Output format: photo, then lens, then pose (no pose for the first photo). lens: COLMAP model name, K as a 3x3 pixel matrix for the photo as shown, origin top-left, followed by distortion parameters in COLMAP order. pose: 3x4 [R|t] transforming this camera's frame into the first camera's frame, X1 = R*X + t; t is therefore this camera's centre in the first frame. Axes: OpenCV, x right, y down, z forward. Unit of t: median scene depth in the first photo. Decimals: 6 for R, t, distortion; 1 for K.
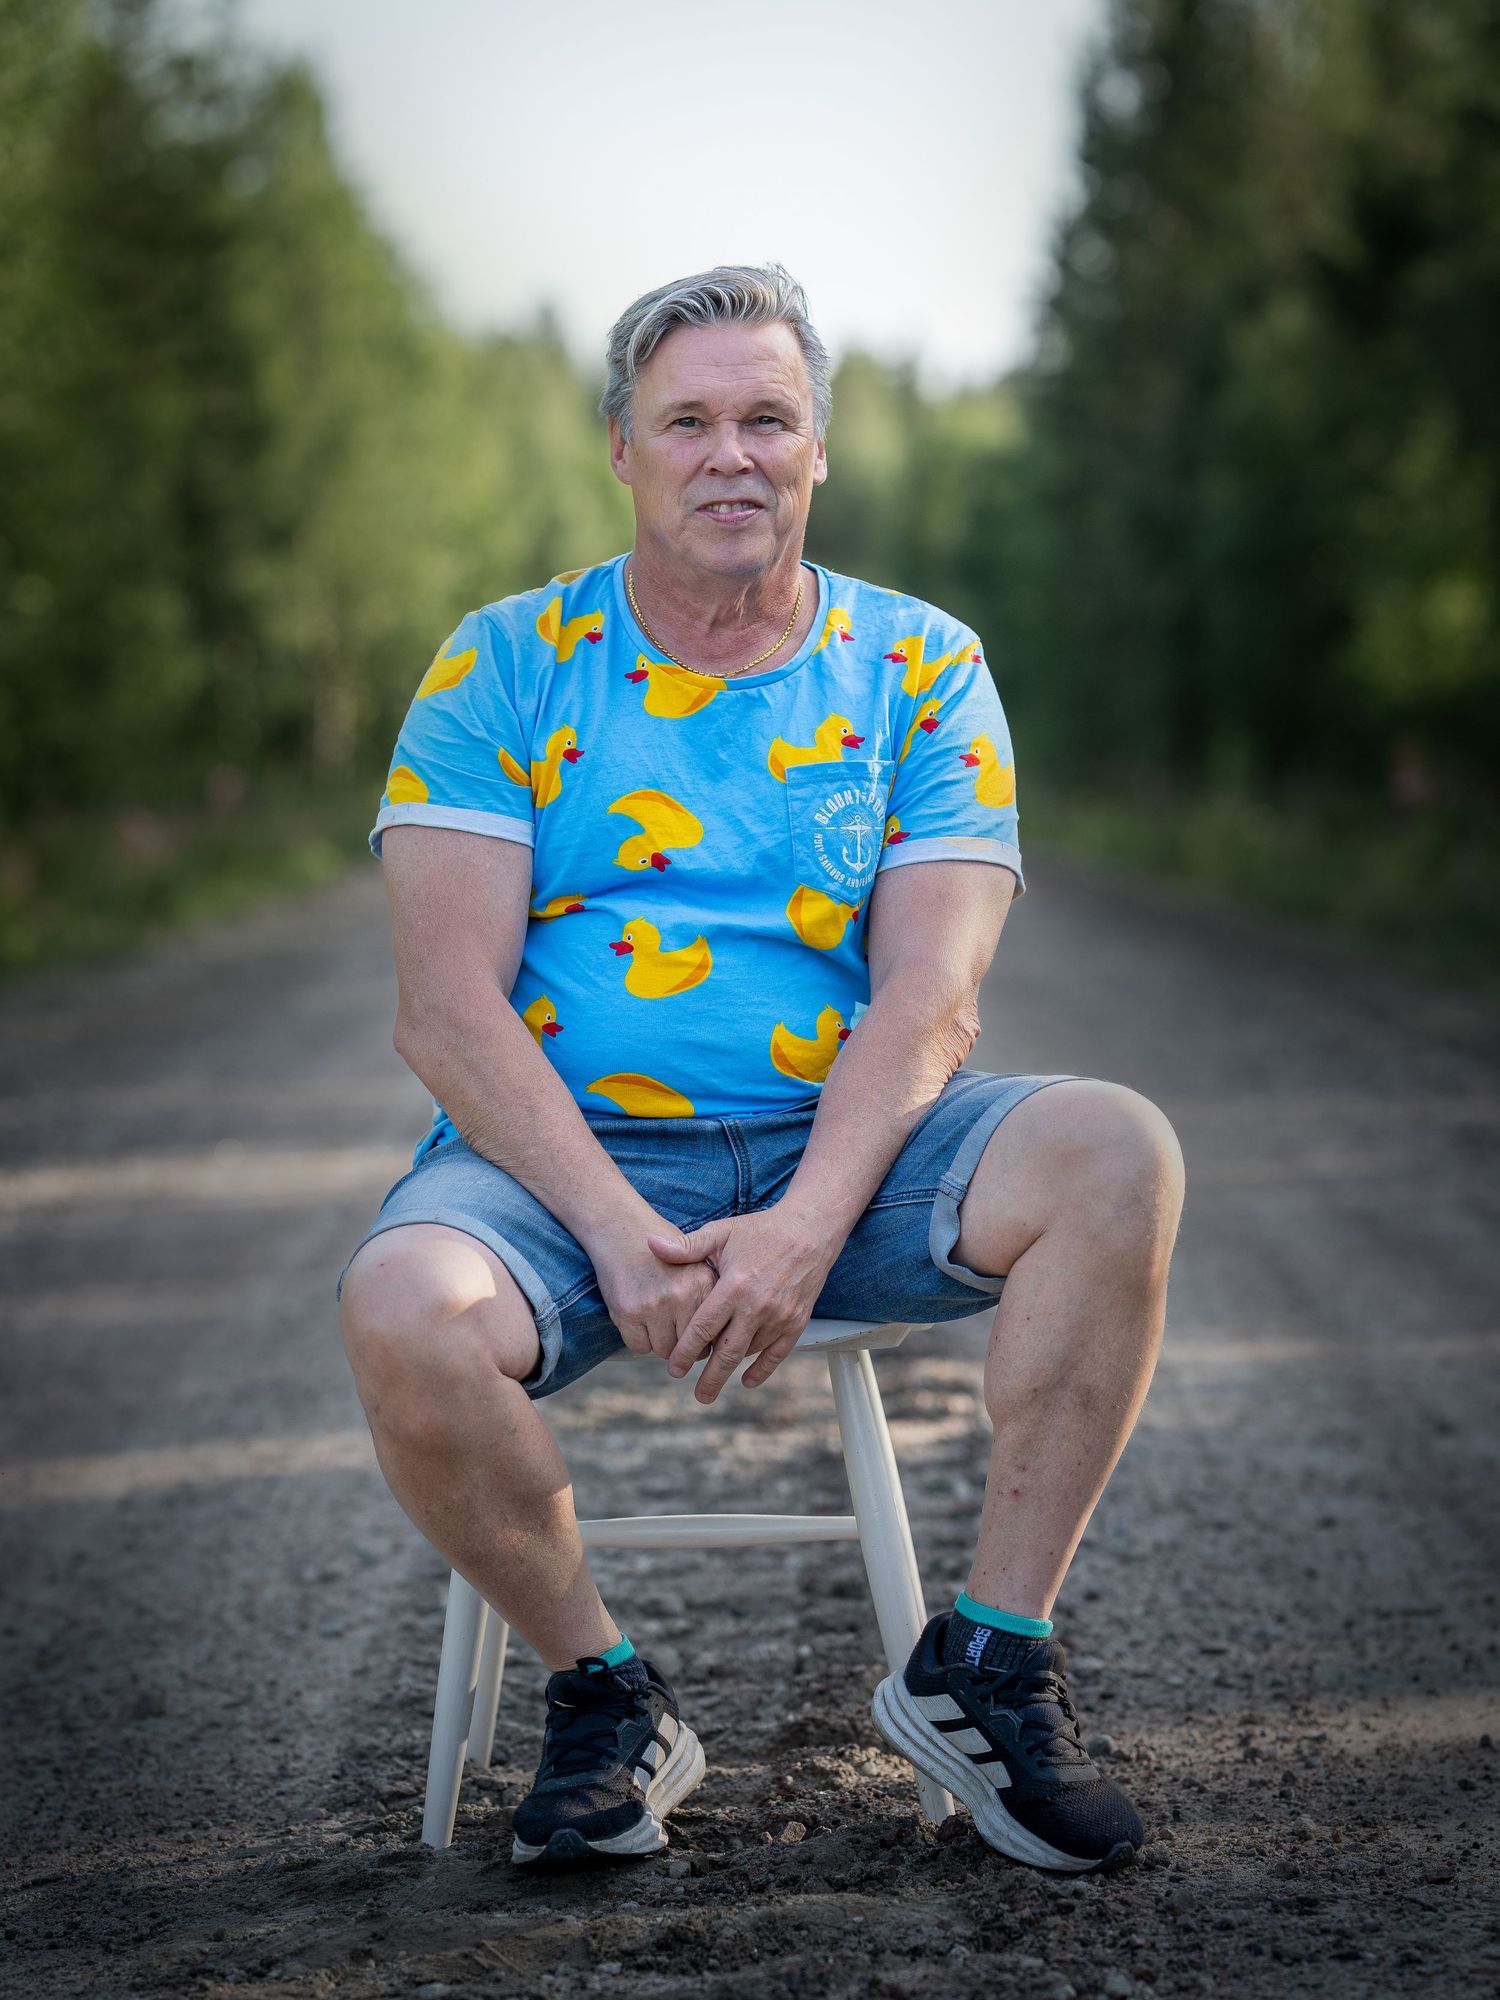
lens RADIAL K [[5079.6, 0, 750.0], [0, 5079.6, 1000.0], [0, 0, 1]] dist [-0.016127, 0.112797]
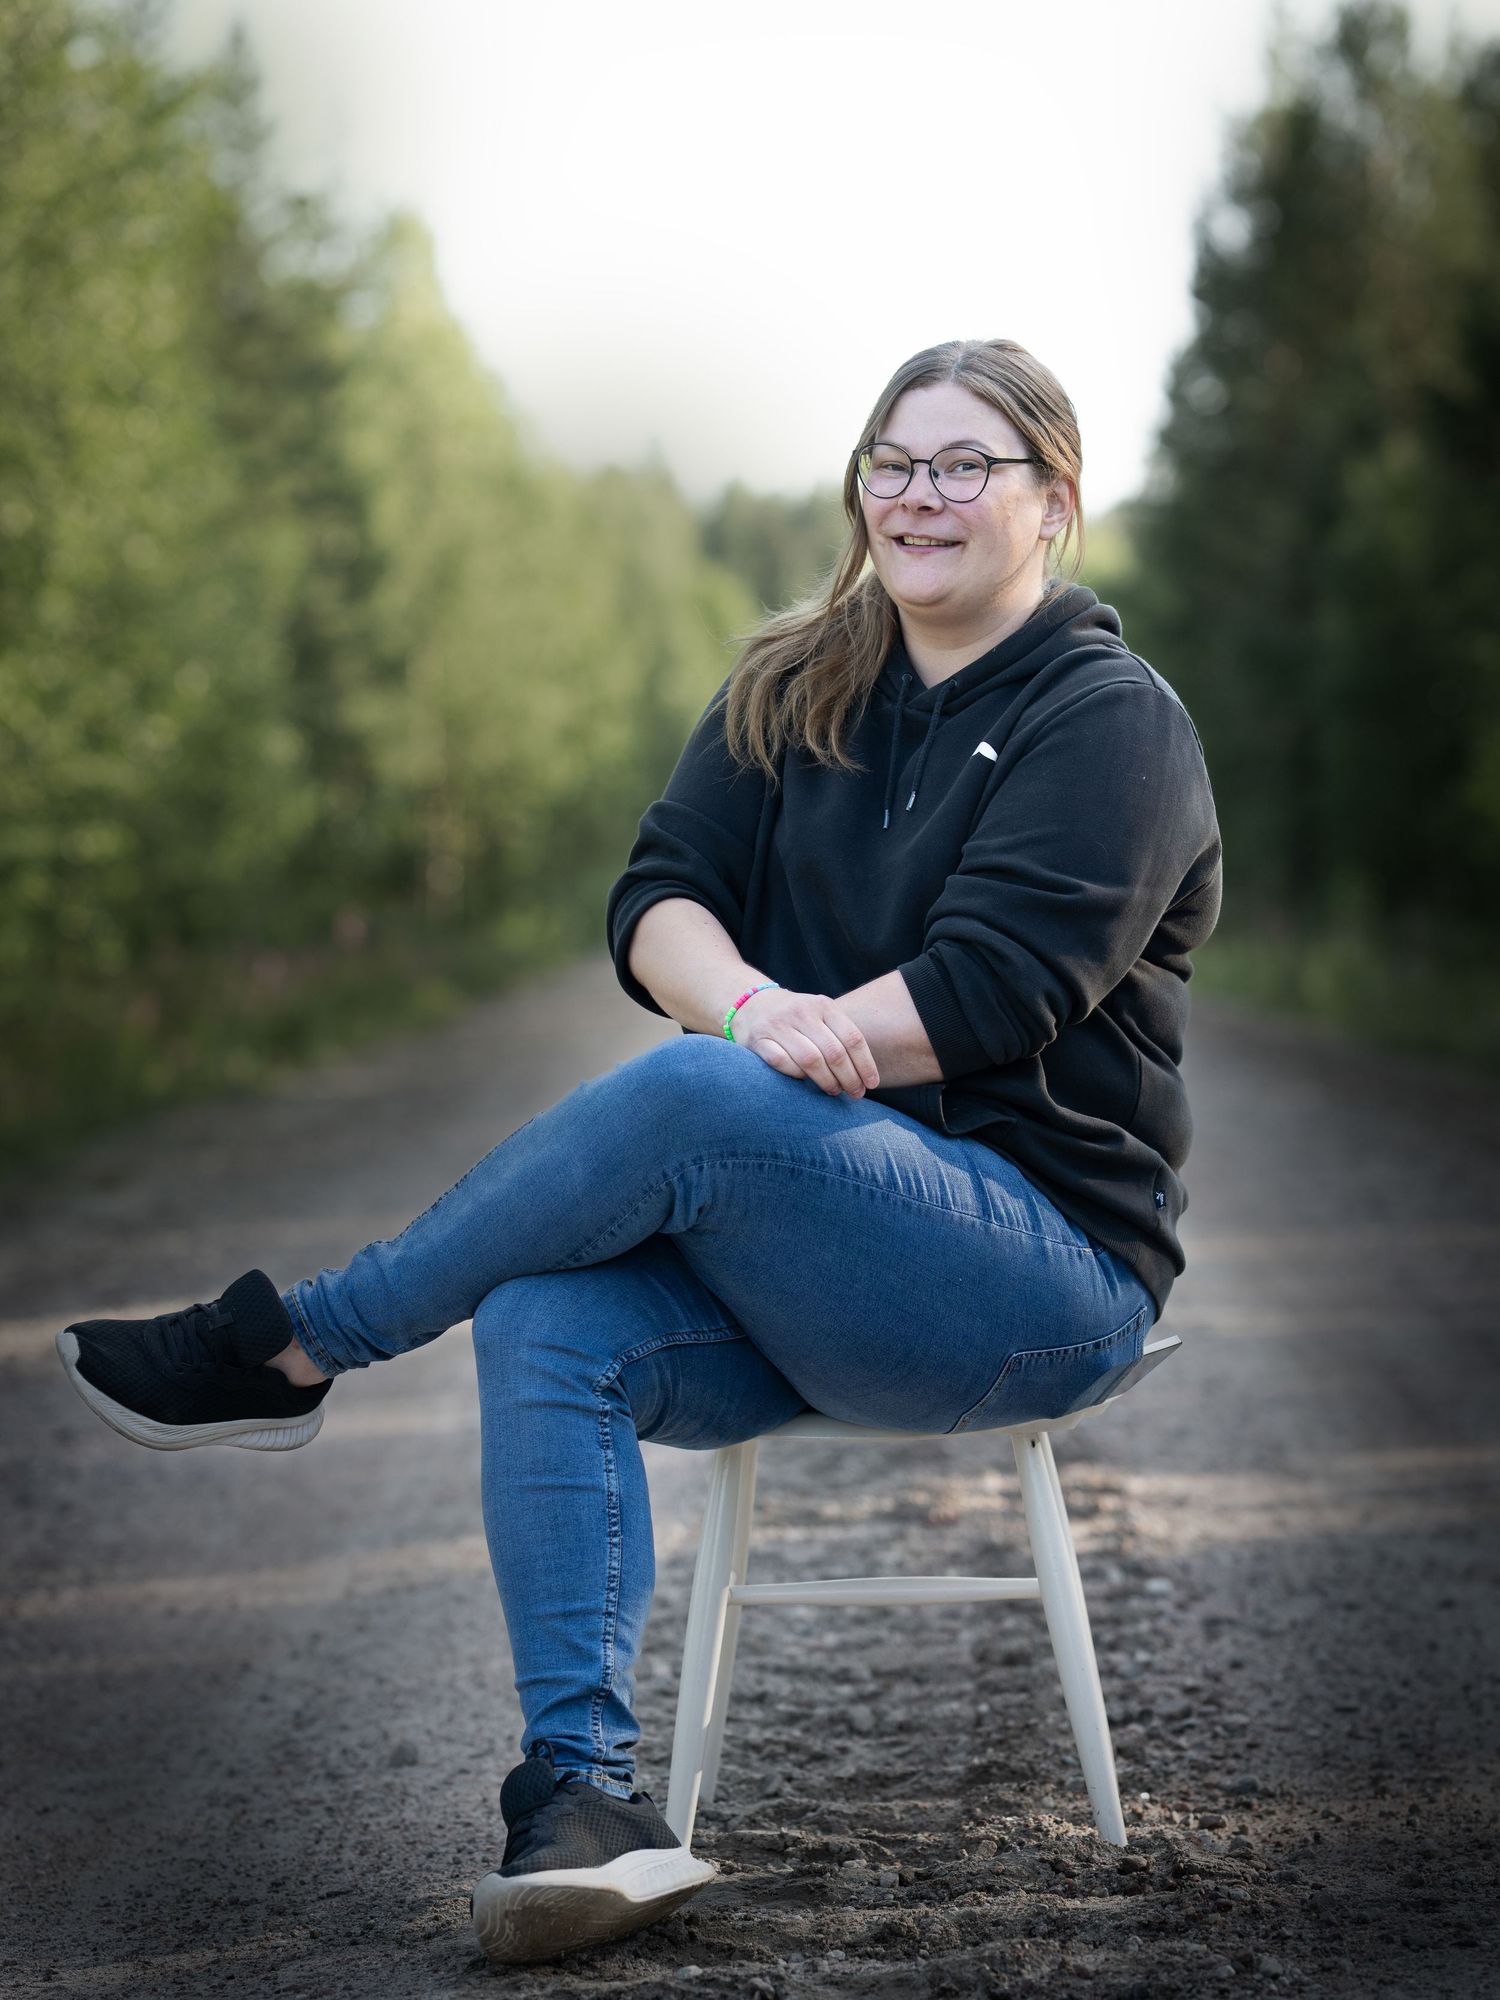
lens RADIAL K [[5479.4, 0, 660.0], [0, 5479.4, 997.6], [0, 0, 1]] dist [-0.037580, 0.141106]
pose [[0.999583, -0.002112, -0.028787, -0.026191], [0.001383, 0.999679, -0.025294, 0.000889], [0.028831, 0.025243, 0.999265, -0.226890]]
